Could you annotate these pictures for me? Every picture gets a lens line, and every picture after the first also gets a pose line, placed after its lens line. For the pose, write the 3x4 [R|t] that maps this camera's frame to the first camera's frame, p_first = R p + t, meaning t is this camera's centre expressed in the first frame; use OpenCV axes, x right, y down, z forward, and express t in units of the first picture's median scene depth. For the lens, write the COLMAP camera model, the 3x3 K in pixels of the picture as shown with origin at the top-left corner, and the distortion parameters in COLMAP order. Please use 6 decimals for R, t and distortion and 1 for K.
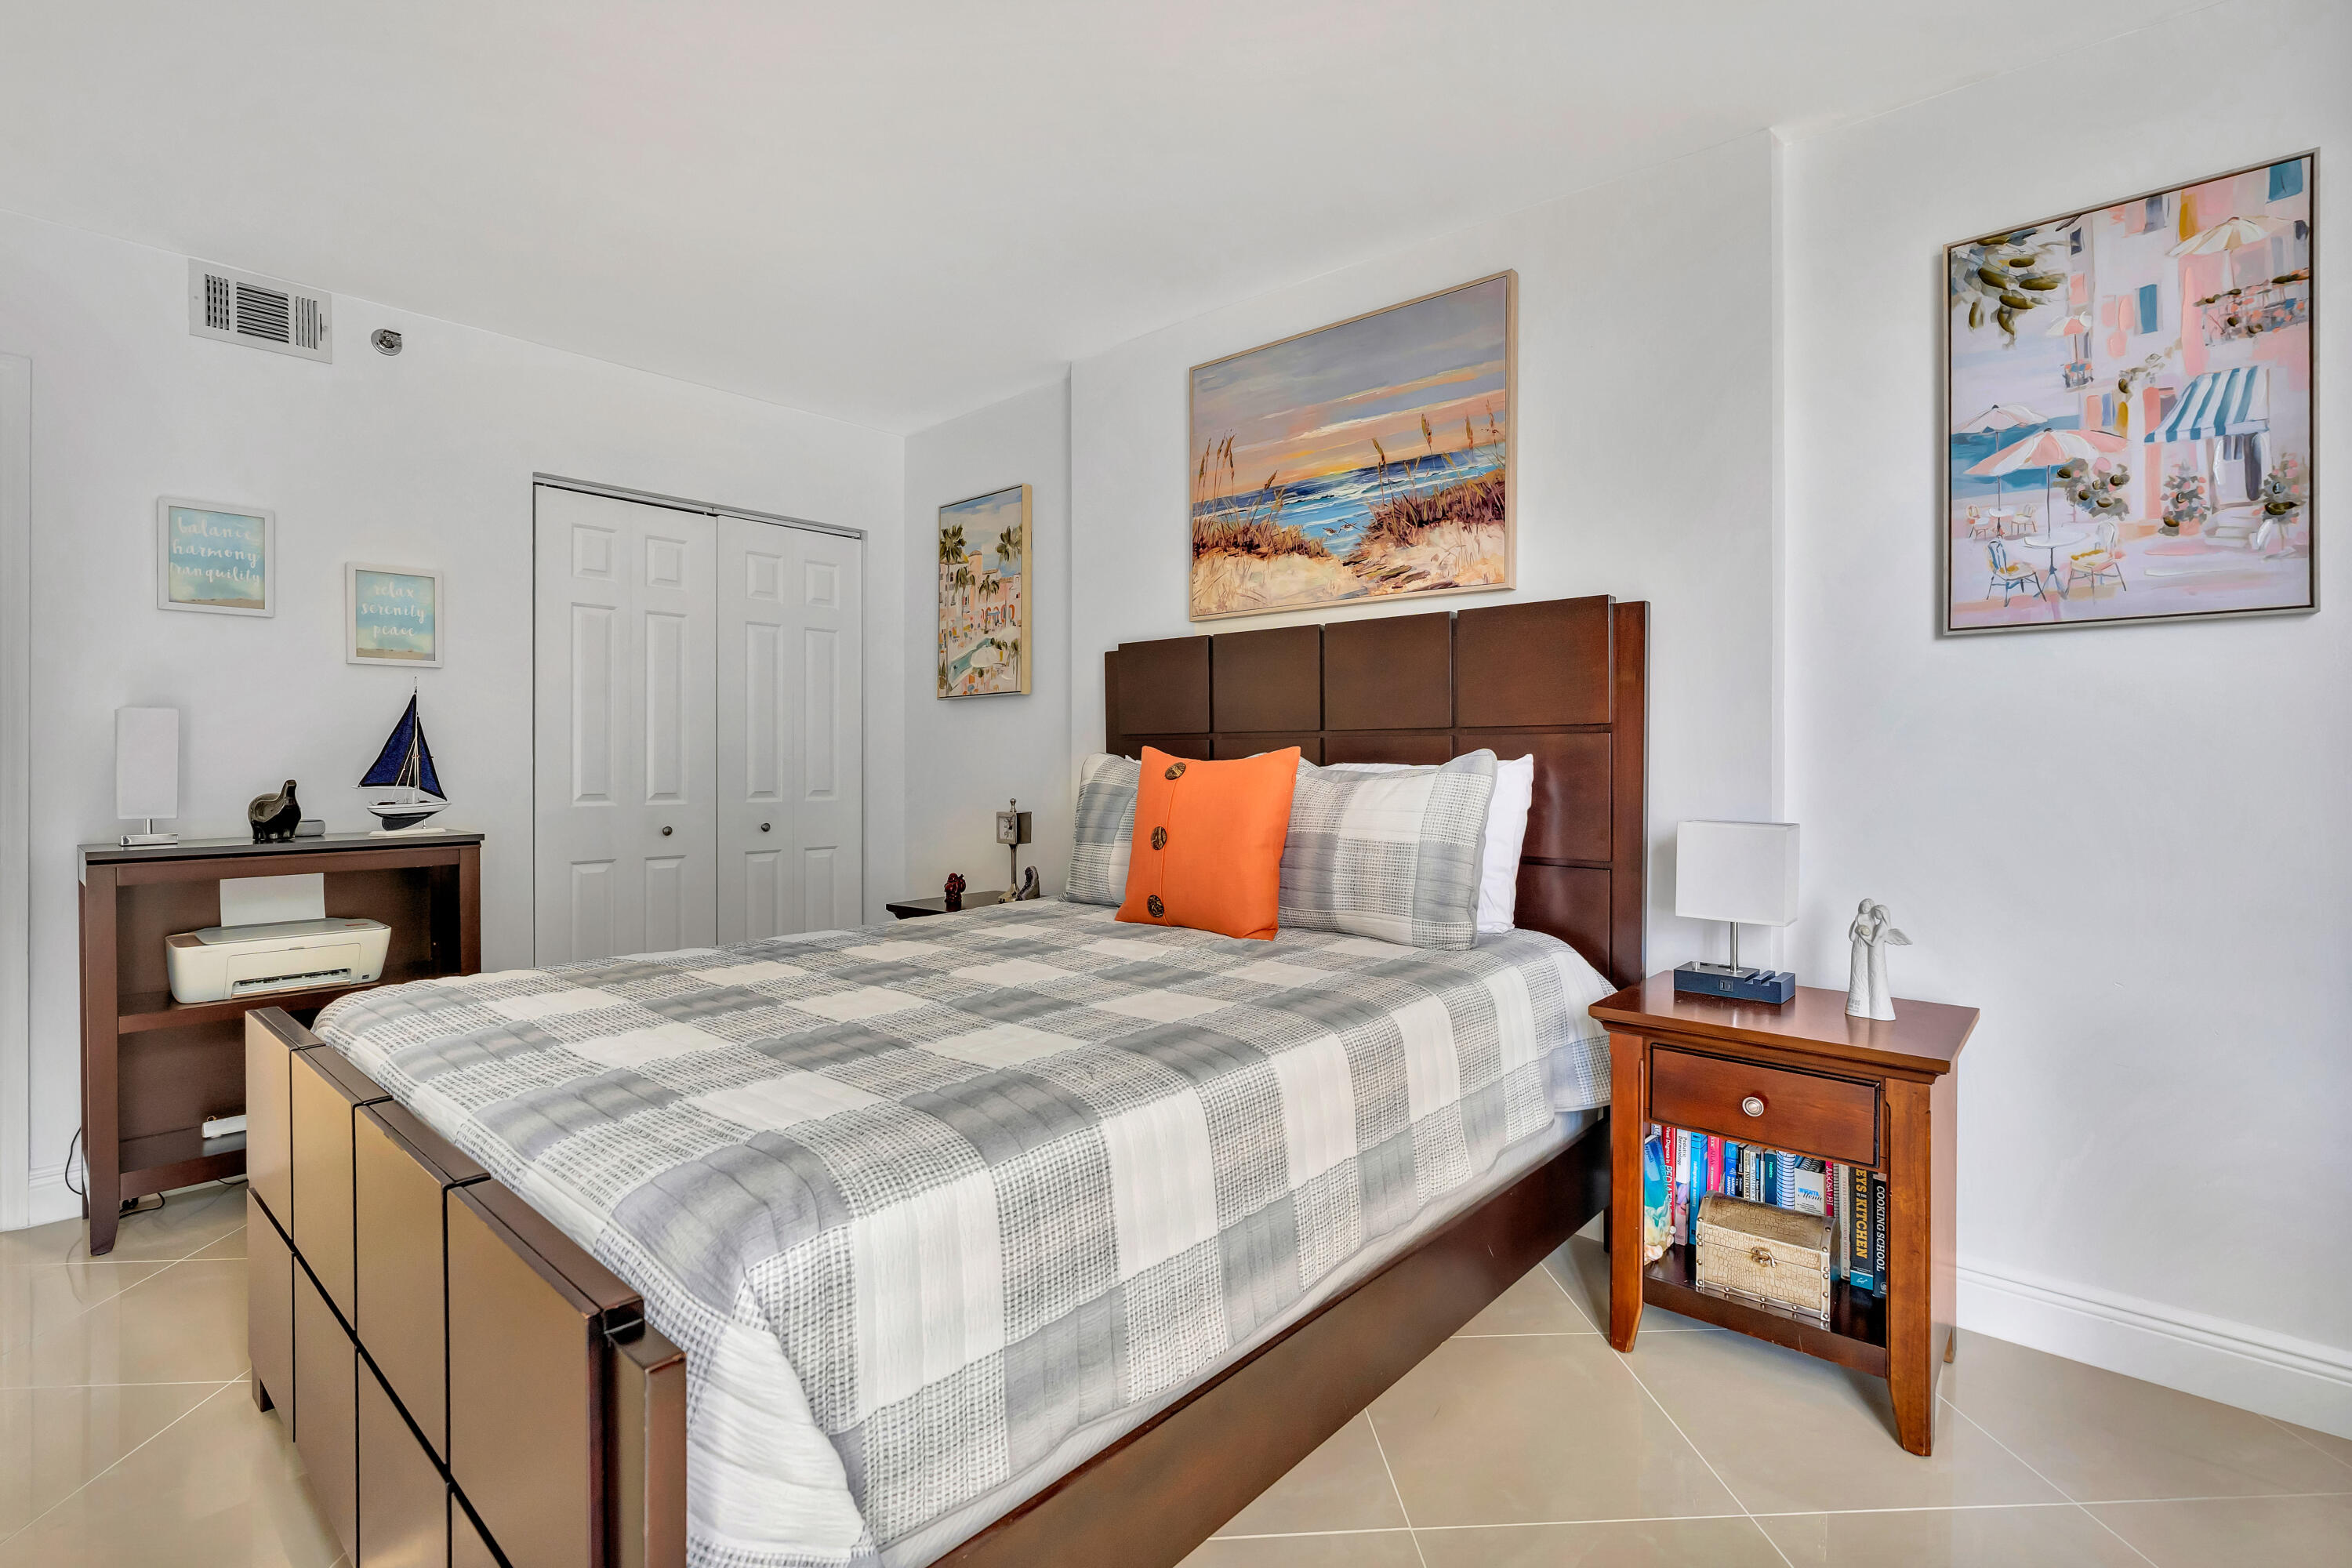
lens RADIAL K [[1088.9, 0, 1176.6], [0, 1088.9, 759.0], [0, 0, 1]] dist [-0.001623, 0.000439]
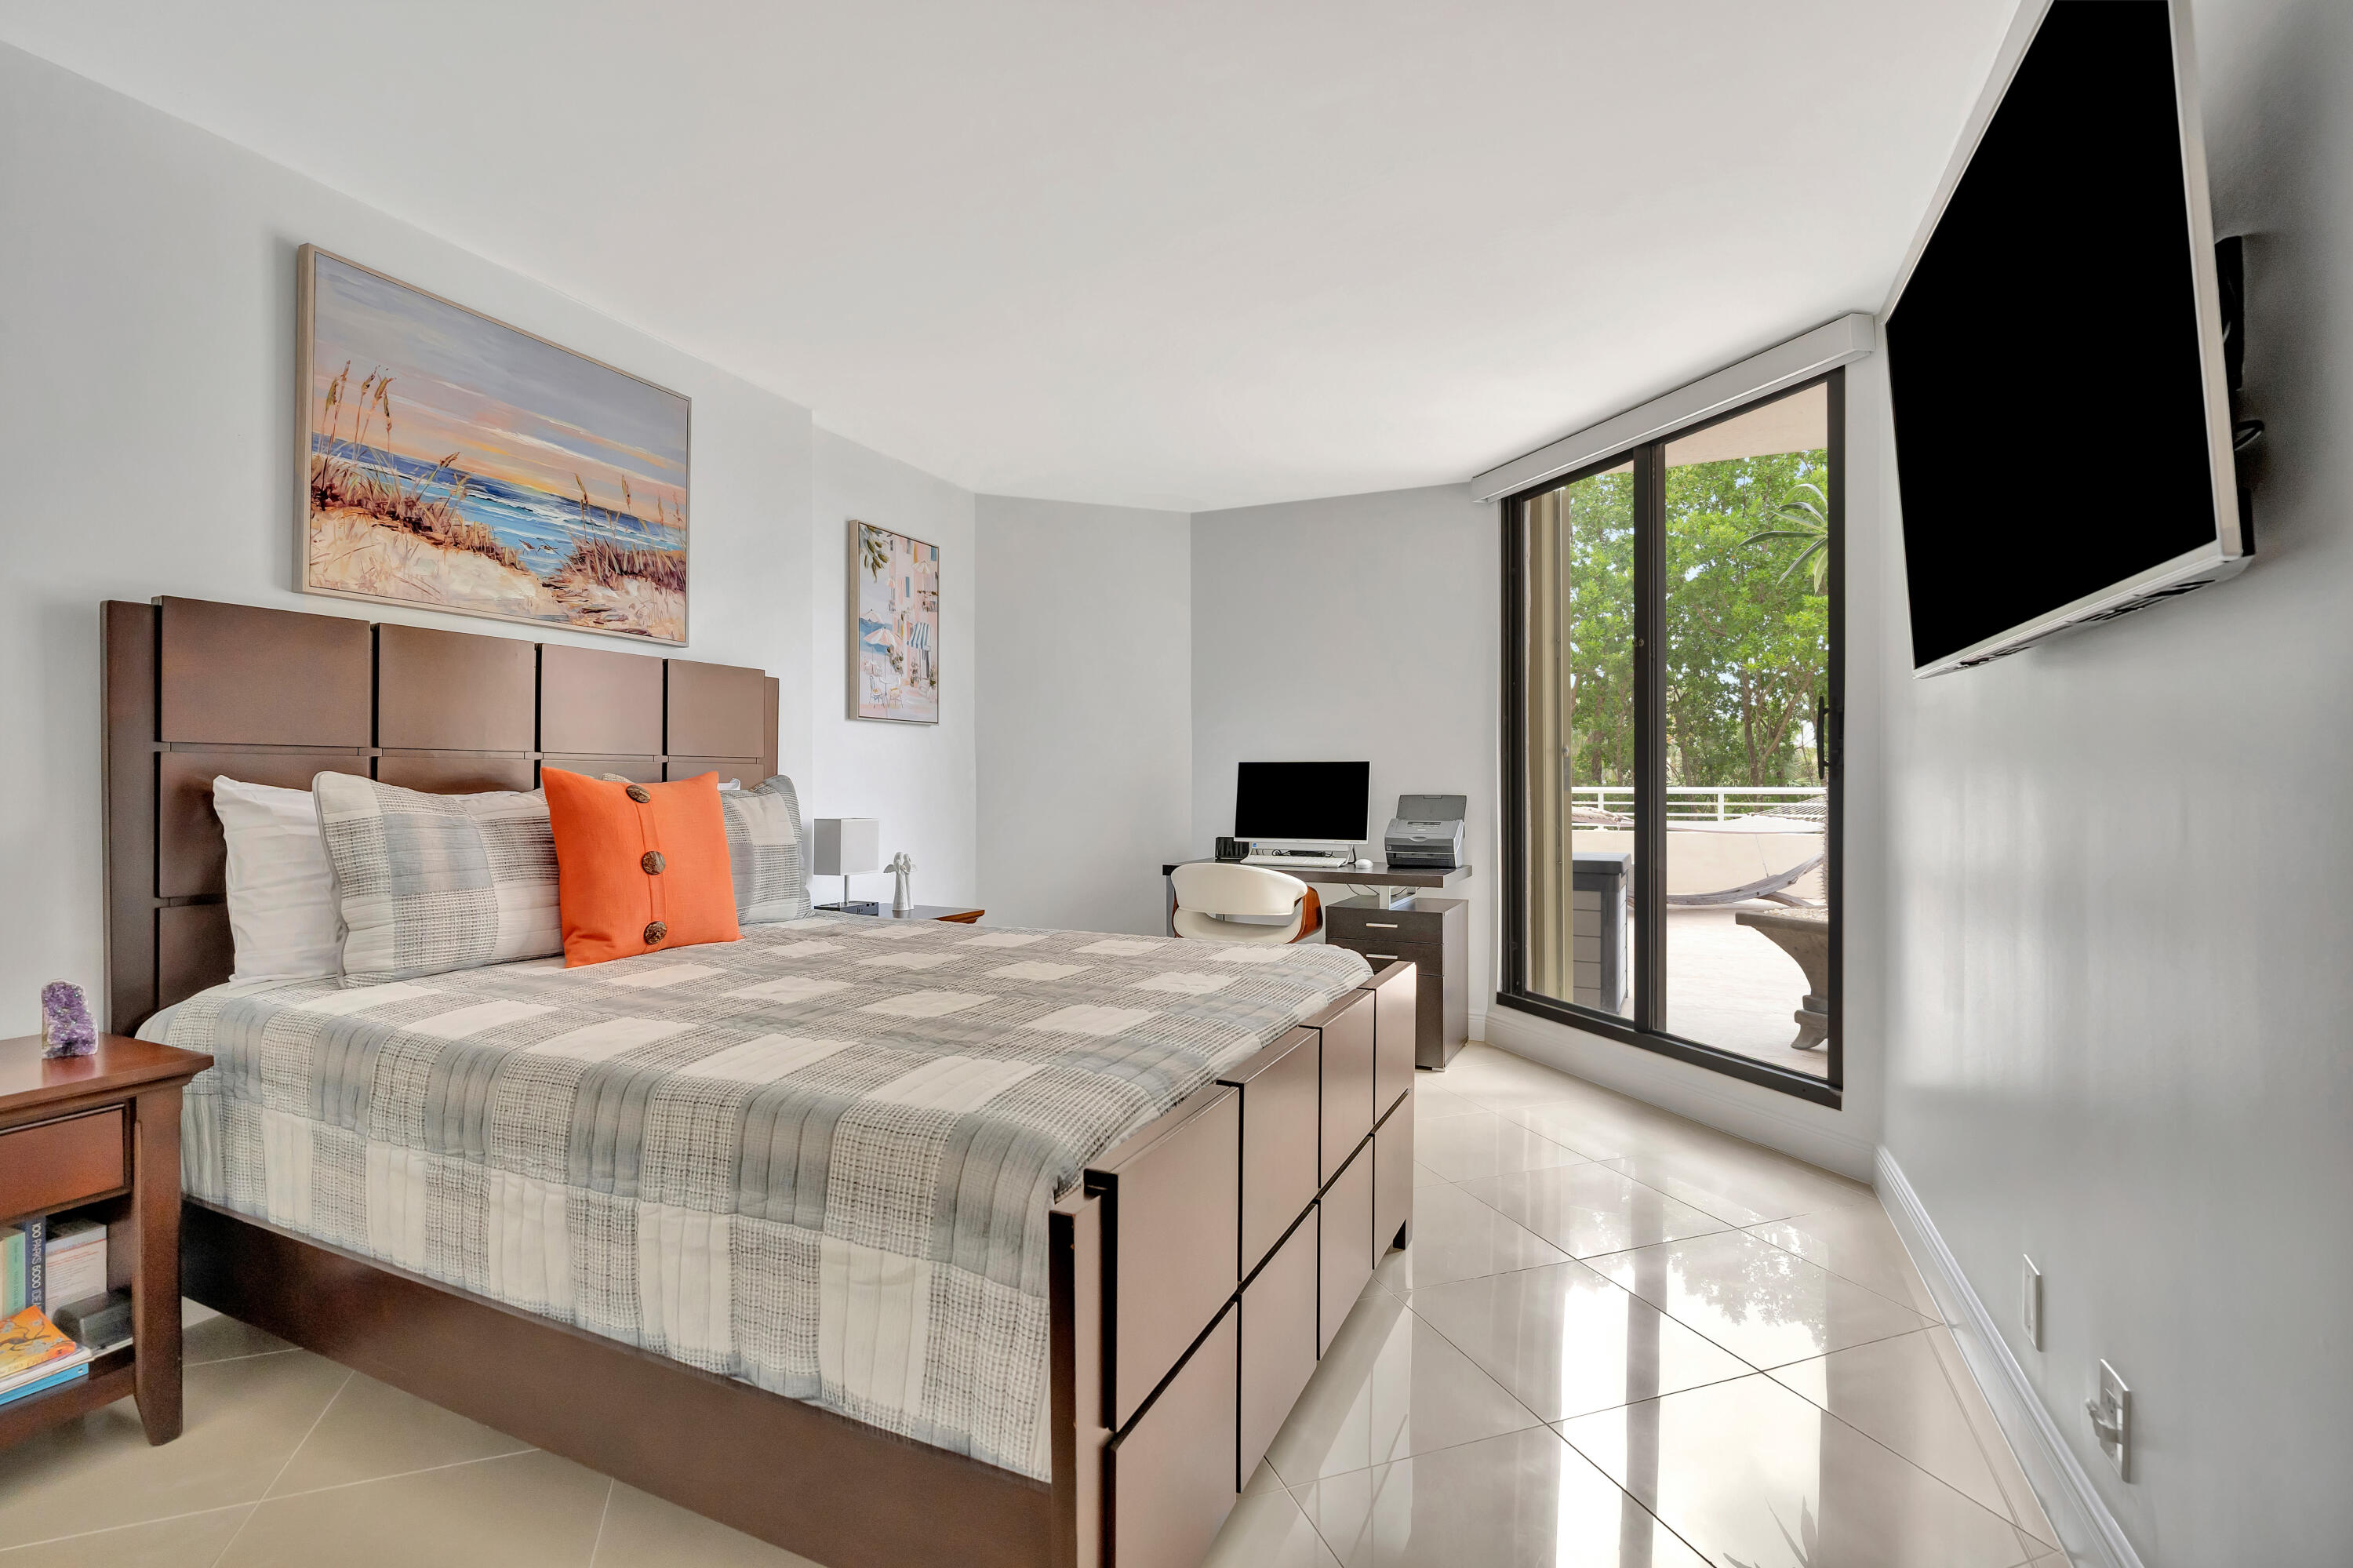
lens RADIAL K [[1089.5, 0, 1179.2], [0, 1089.5, 783.9], [0, 0, 1]] dist [-0.001623, 0.000439]
pose [[-0.301132, -0.000599, 0.953582, -1.017598], [-0.000728, 1.000000, 0.000398, 0.001282], [-0.953582, -0.000575, -0.301132, 0.788323]]
